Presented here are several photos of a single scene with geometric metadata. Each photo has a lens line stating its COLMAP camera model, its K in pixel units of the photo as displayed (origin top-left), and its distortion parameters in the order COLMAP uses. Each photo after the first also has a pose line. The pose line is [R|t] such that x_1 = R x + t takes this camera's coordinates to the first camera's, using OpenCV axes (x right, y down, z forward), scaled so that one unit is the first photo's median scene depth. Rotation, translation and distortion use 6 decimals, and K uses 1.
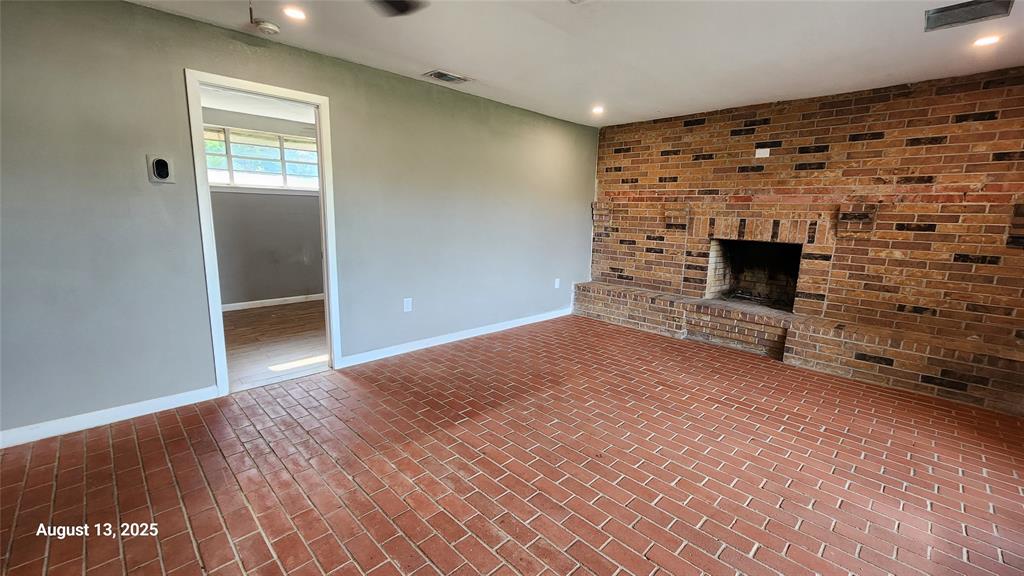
lens RADIAL K [[422.7, 0, 525.9], [0, 422.7, 290.6], [0, 0, 1]] dist [0.002689, 0.000022]
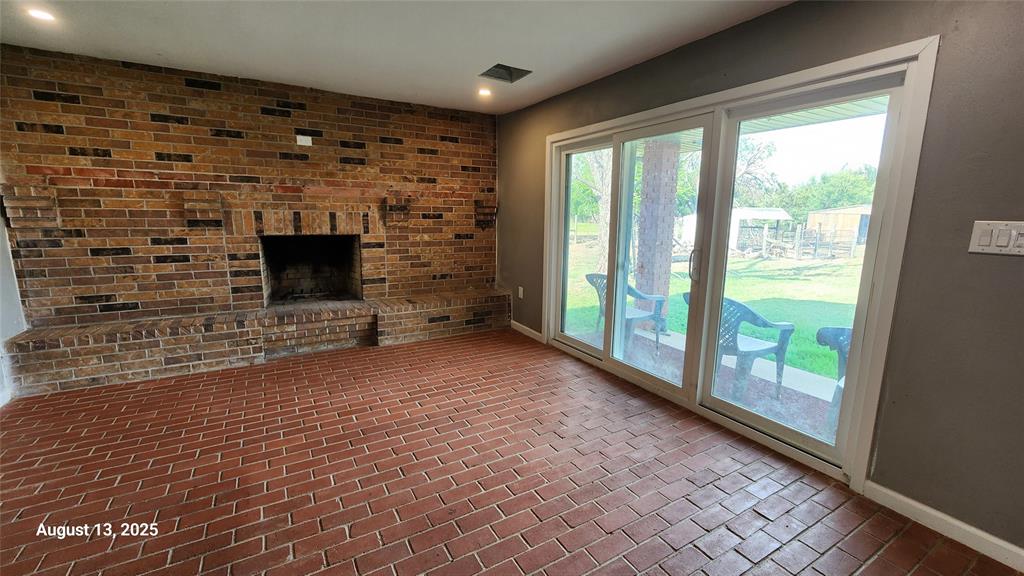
lens RADIAL K [[422.7, 0, 516.1], [0, 422.7, 288.4], [0, 0, 1]] dist [0.002689, 0.000022]
pose [[0.263592, -0.192814, 0.945168, -0.275267], [0.167934, 0.974030, 0.151868, -0.074662], [-0.949904, 0.118695, 0.289126, 0.341423]]
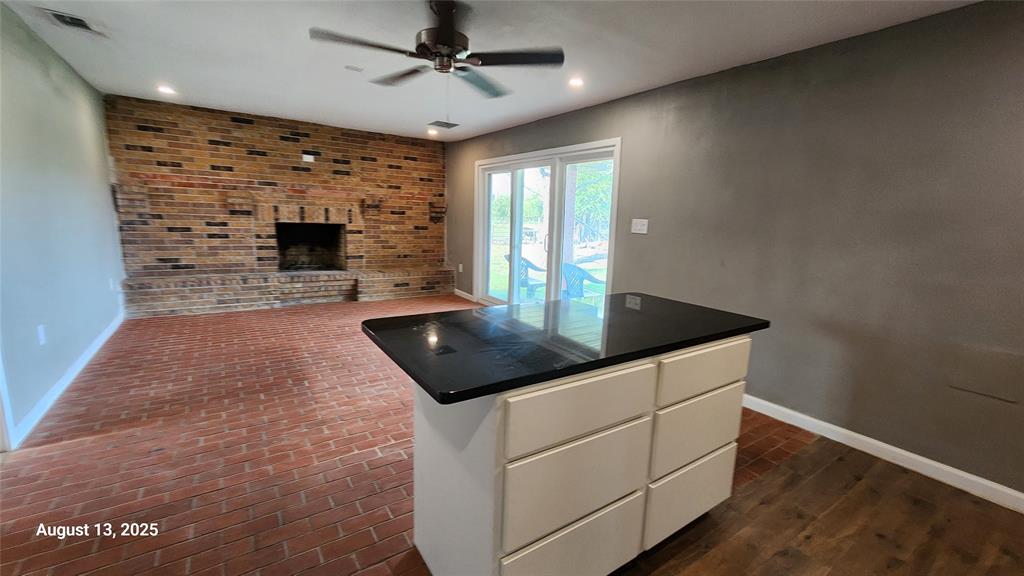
lens RADIAL K [[422.7, 0, 523.2], [0, 422.7, 292.7], [0, 0, 1]] dist [0.002689, 0.000022]
pose [[0.189368, -0.194254, 0.962499, -0.745401], [0.142933, 0.975248, 0.168705, -0.034720], [-0.971447, 0.105626, 0.212446, 0.084697]]
